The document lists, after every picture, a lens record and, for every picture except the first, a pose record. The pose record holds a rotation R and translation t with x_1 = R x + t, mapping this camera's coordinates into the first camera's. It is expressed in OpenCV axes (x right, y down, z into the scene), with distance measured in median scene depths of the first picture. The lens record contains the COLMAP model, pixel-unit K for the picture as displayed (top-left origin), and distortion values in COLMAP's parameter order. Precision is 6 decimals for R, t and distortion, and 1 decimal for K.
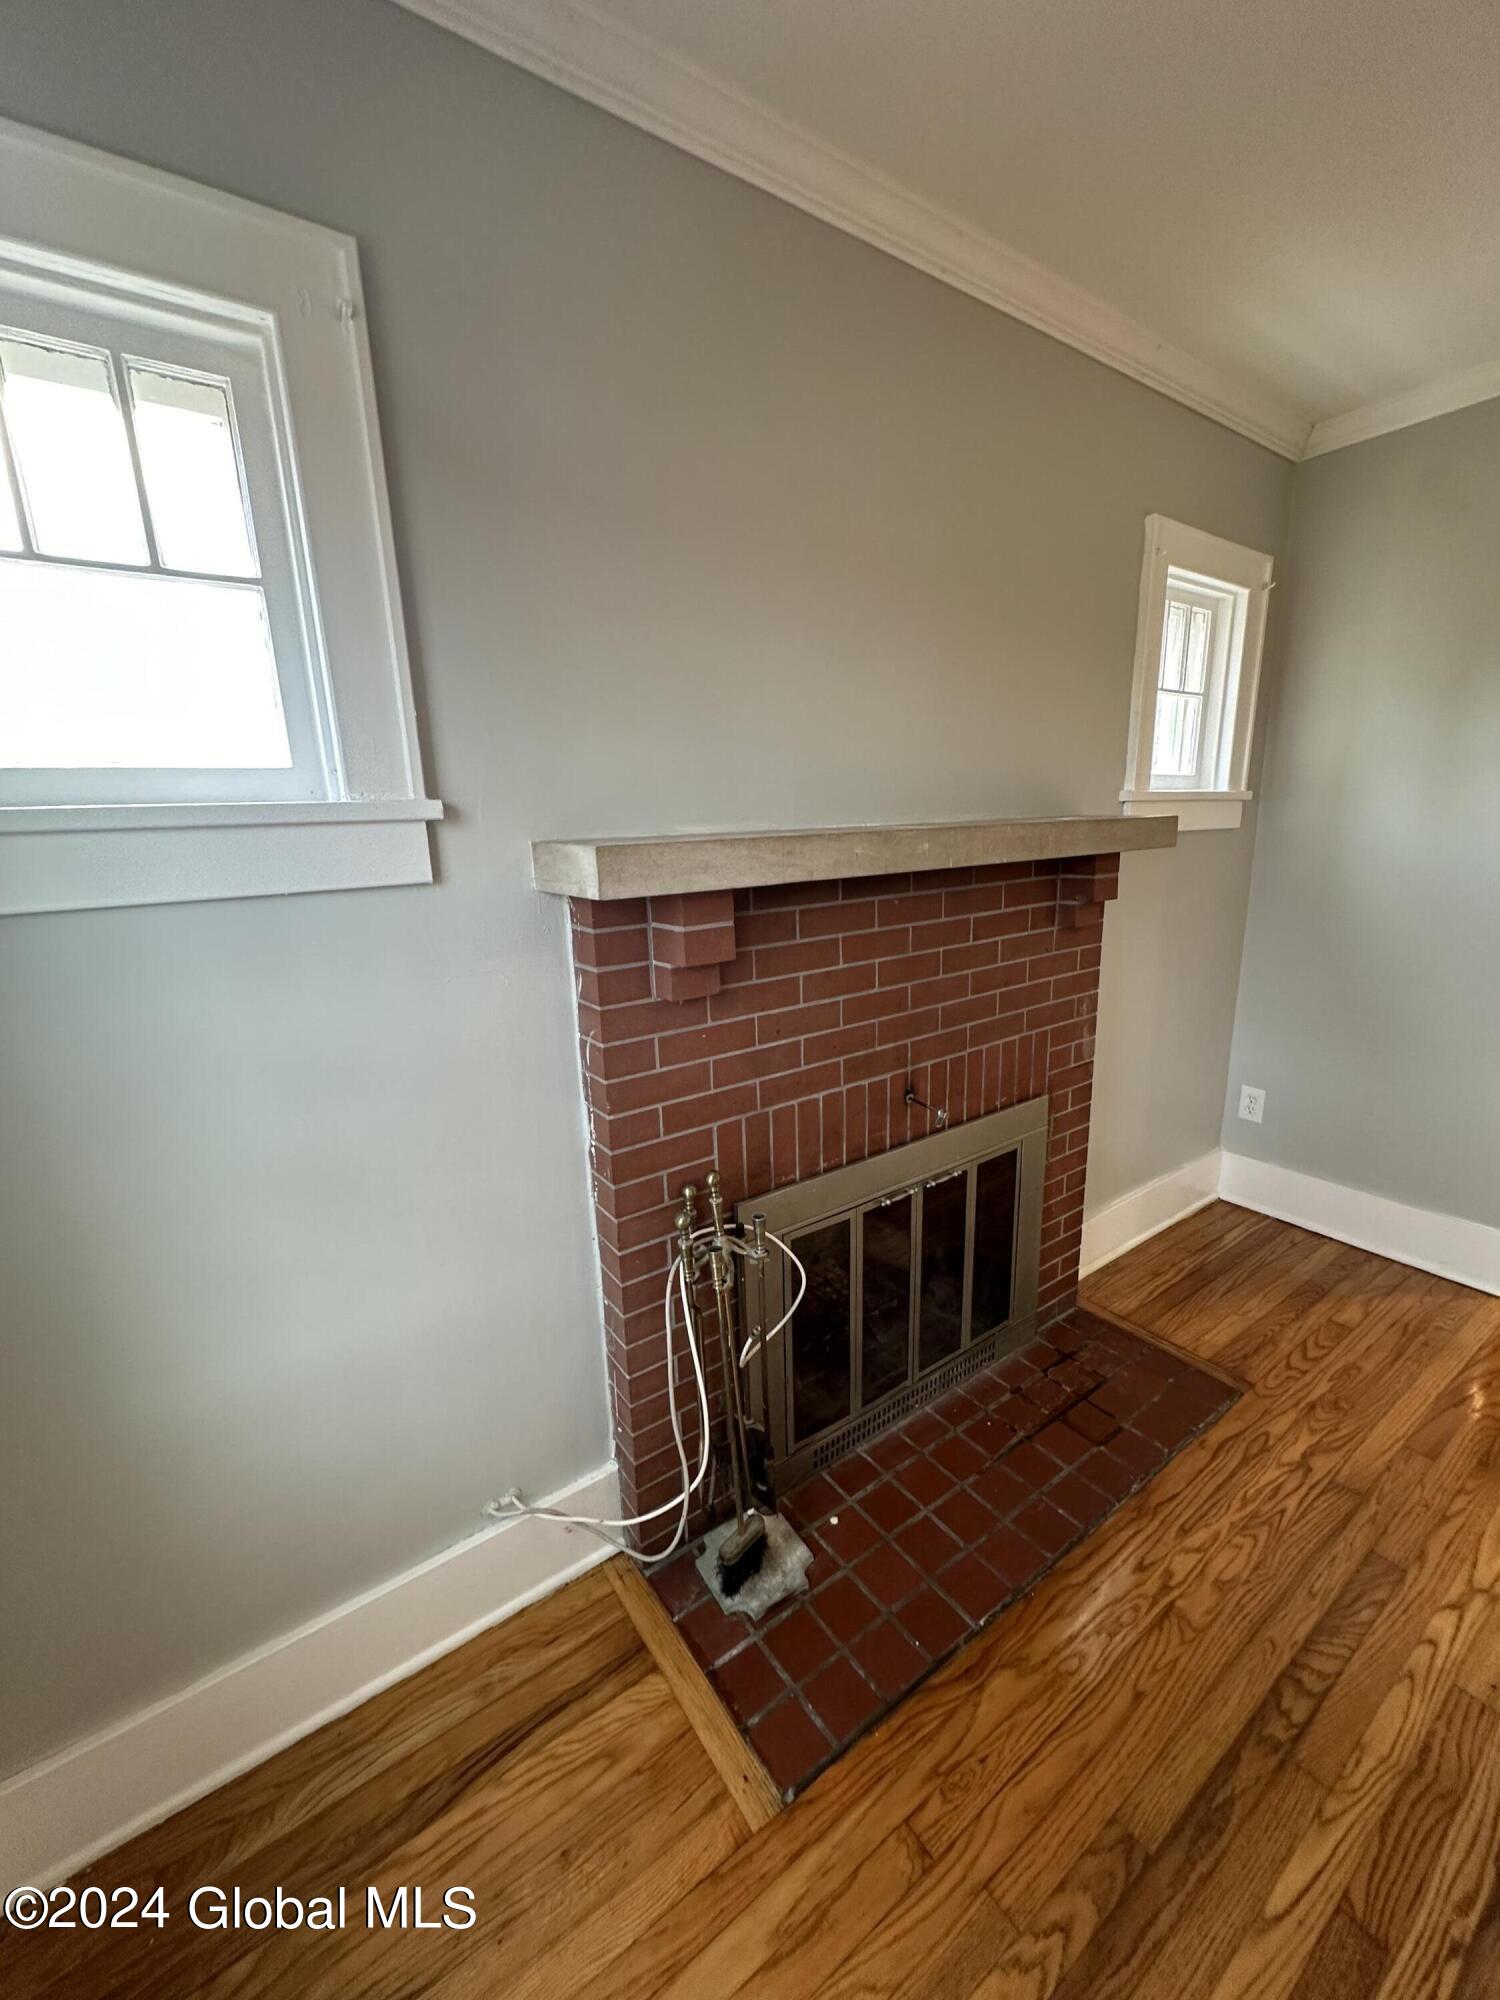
lens RADIAL K [[795.4, 0, 747.8], [0, 795.4, 1000.2], [0, 0, 1]] dist [-0.001024, 0.000279]
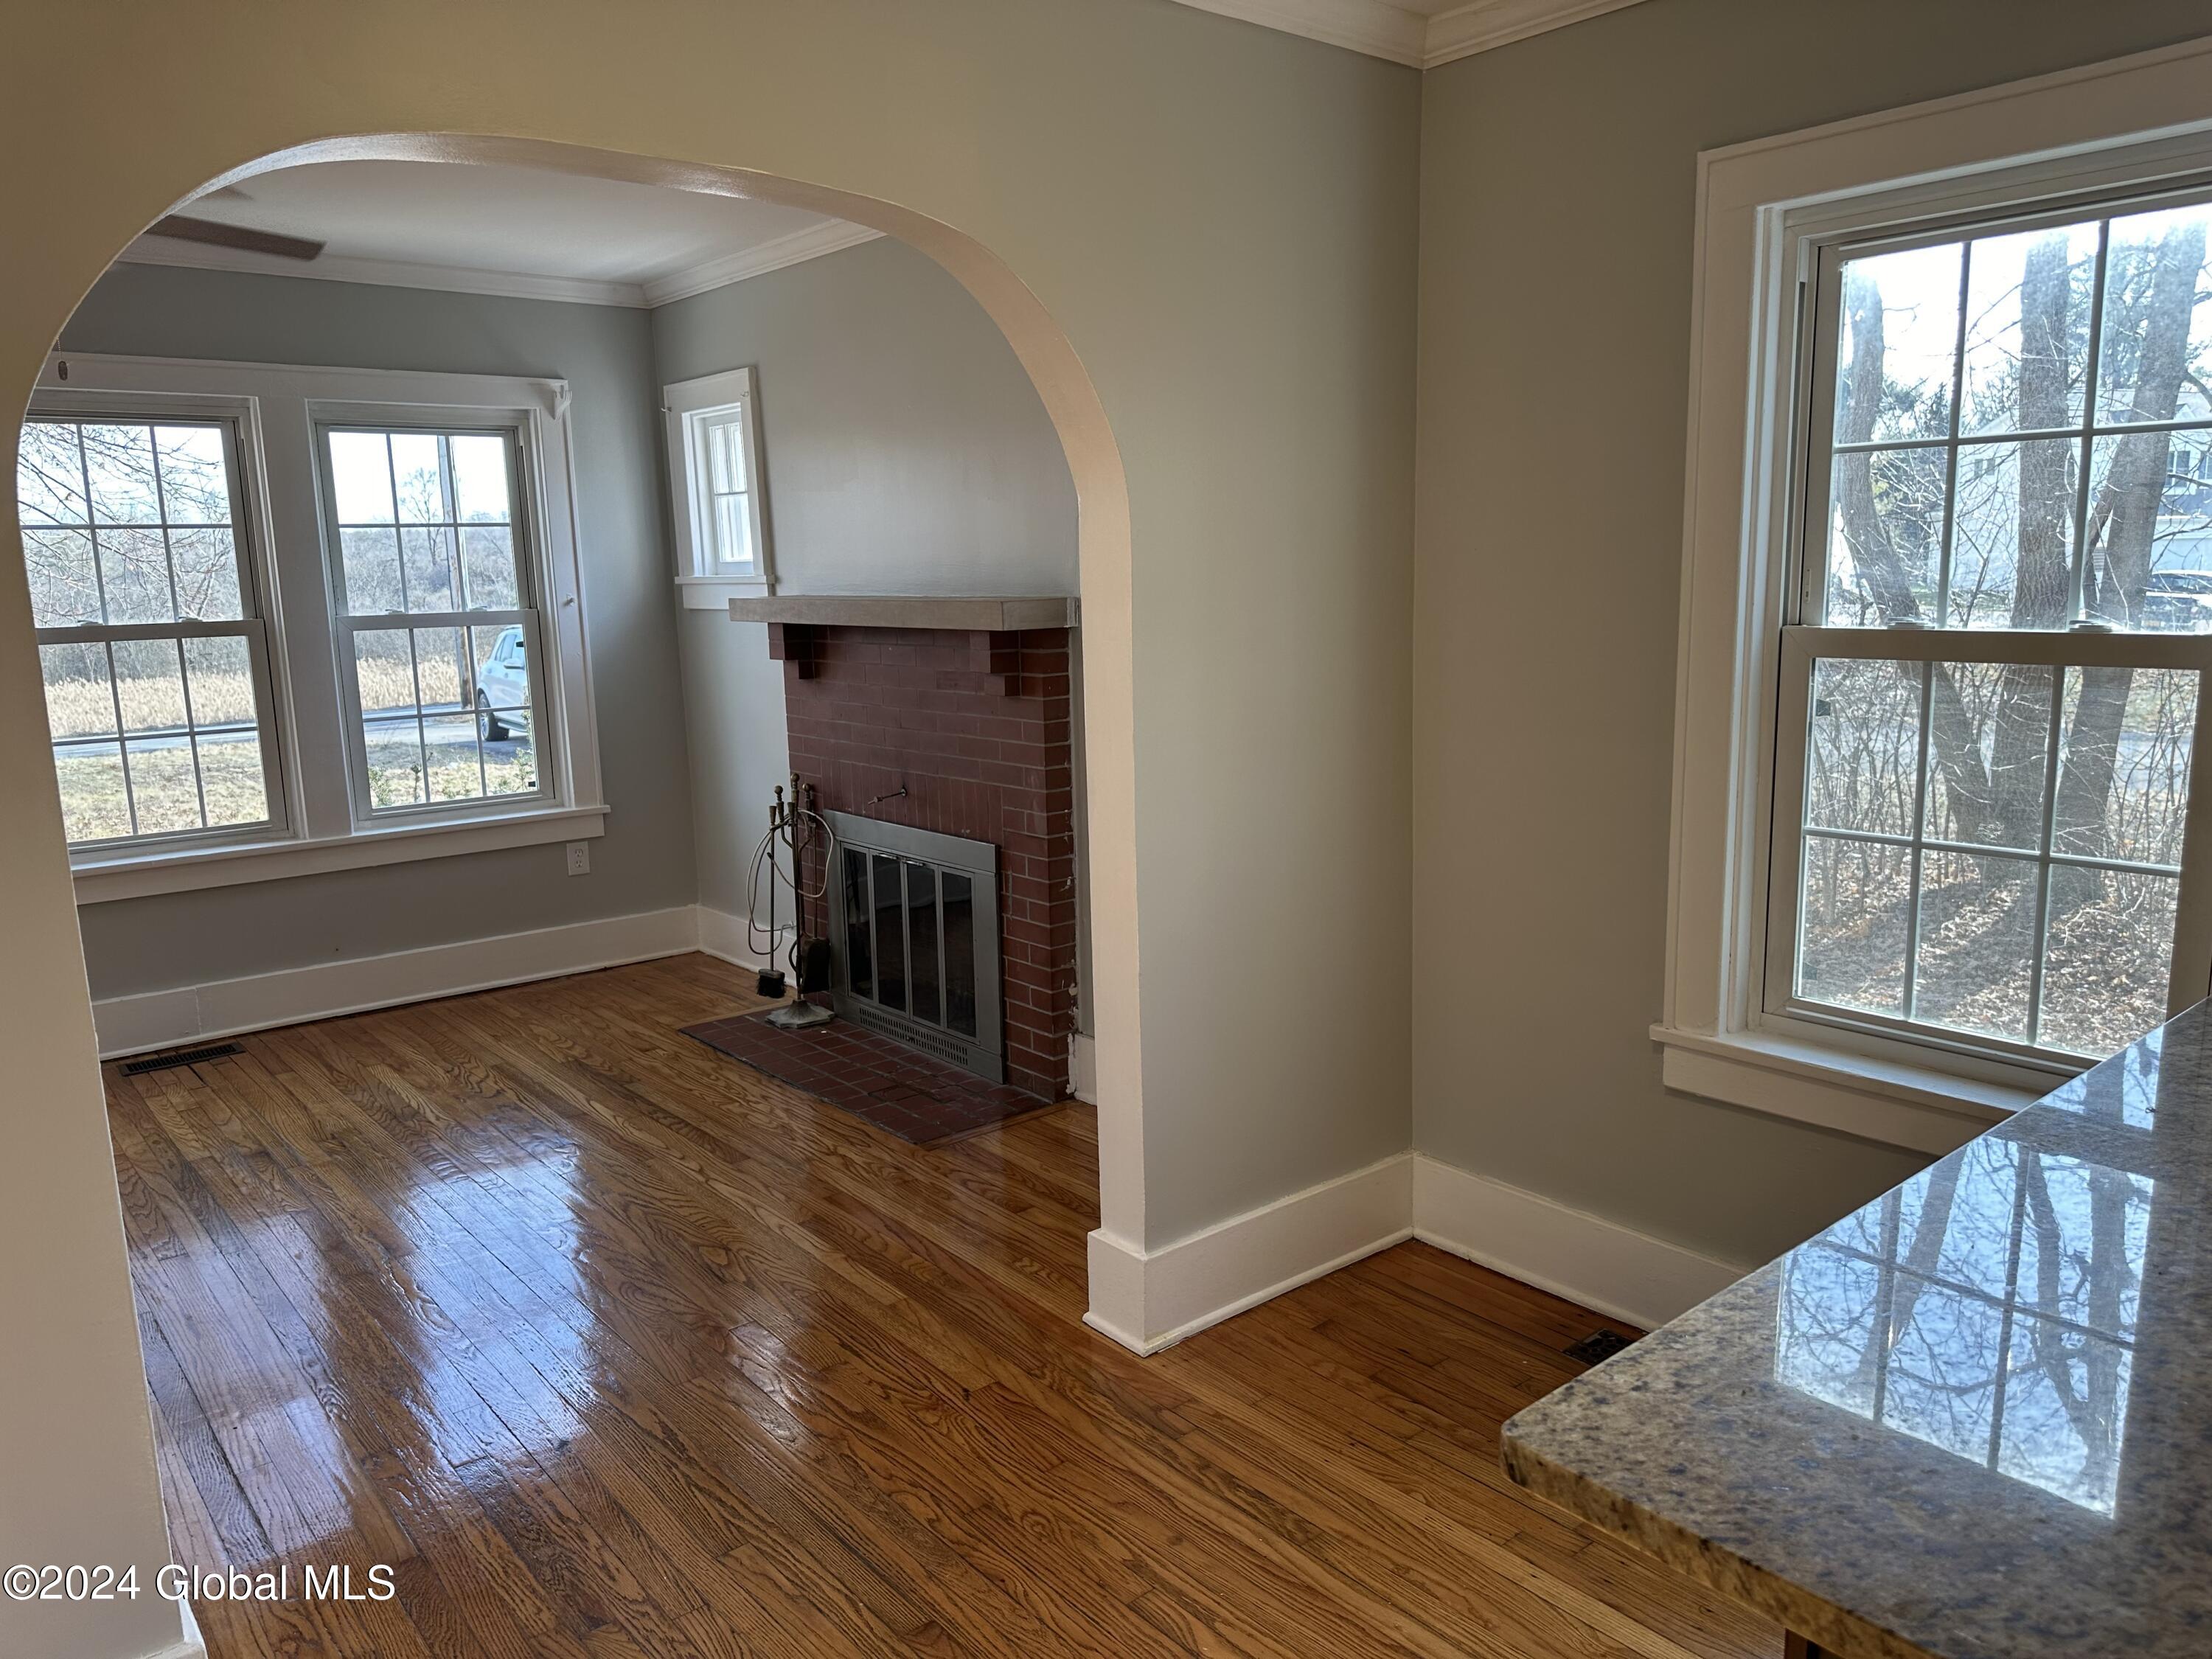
lens RADIAL K [[1568.0, 0, 1153.1], [0, 1568.0, 836.2], [0, 0, 1]] dist [0.043415, -0.047548]
pose [[0.111672, 0.201716, -0.973057, 3.465817], [-0.207204, 0.962386, 0.175725, -0.440600], [0.971903, 0.181998, 0.149268, 1.221385]]
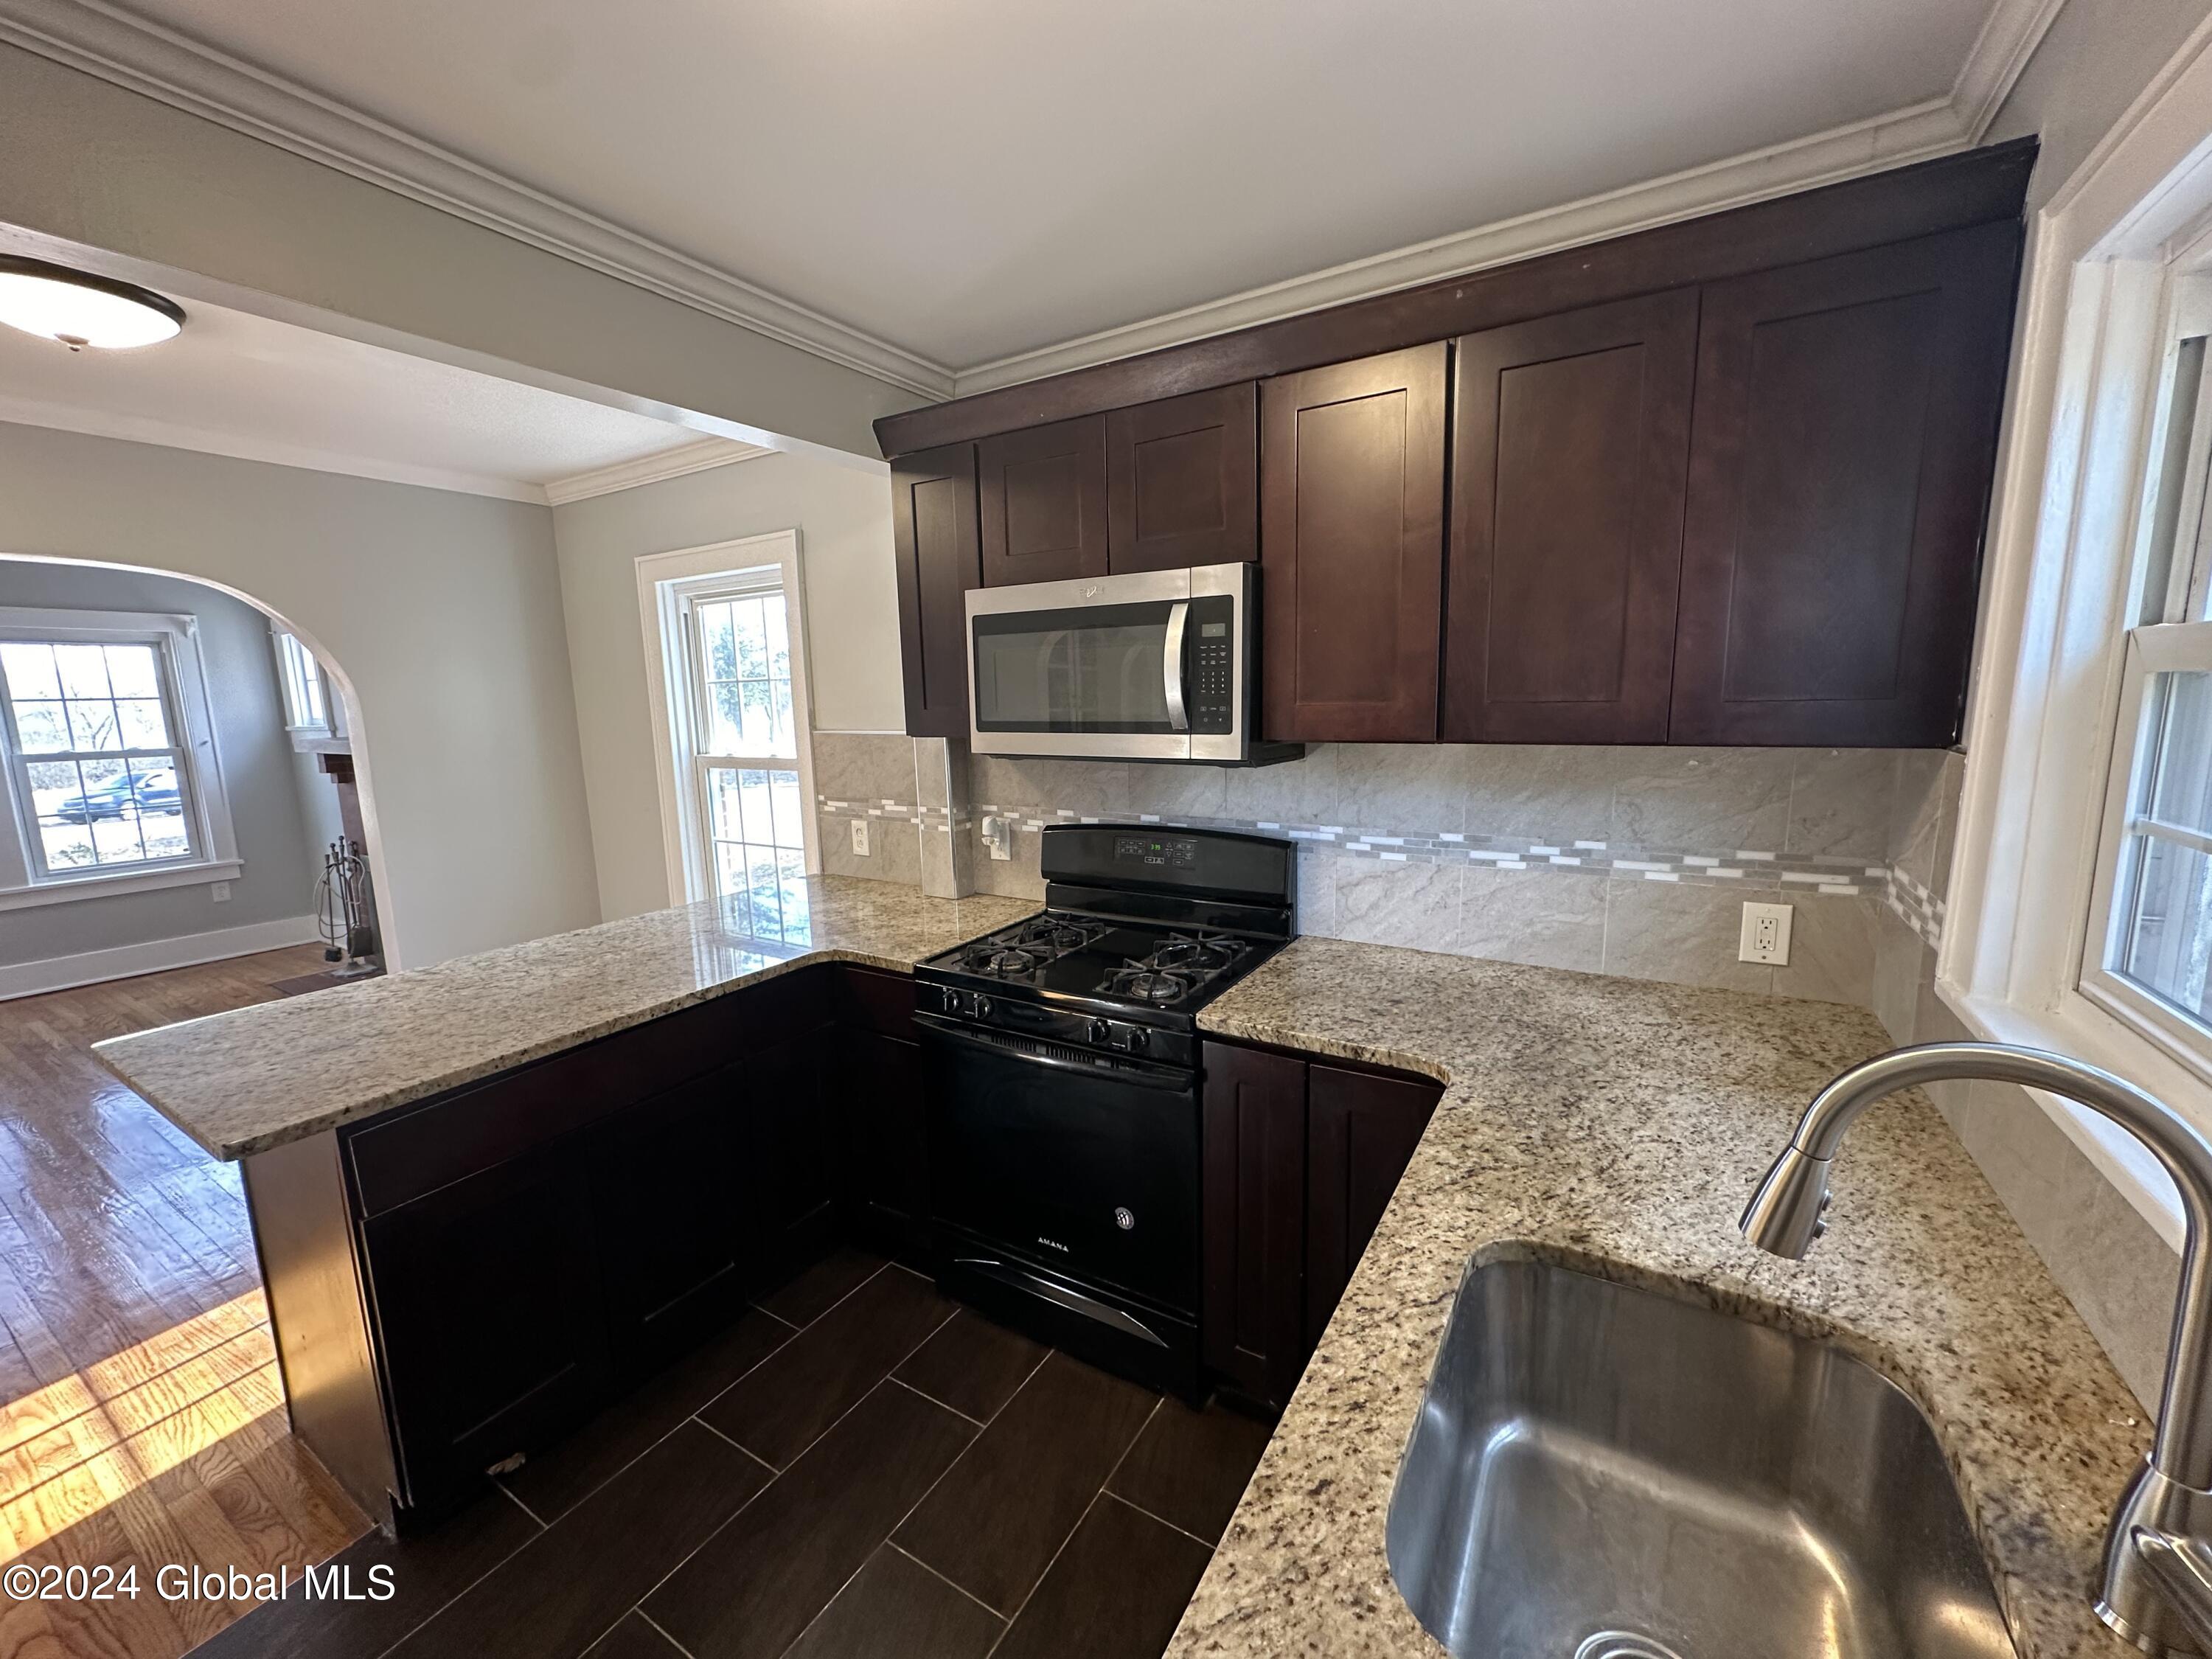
lens RADIAL K [[879.7, 0, 1116.8], [0, 879.7, 822.7], [0, 0, 1]] dist [-0.001024, 0.000279]
pose [[0.409051, 0.160179, -0.898343, 4.391864], [-0.195397, 0.977013, 0.085234, -0.755739], [0.891346, 0.140669, 0.430947, 2.184216]]
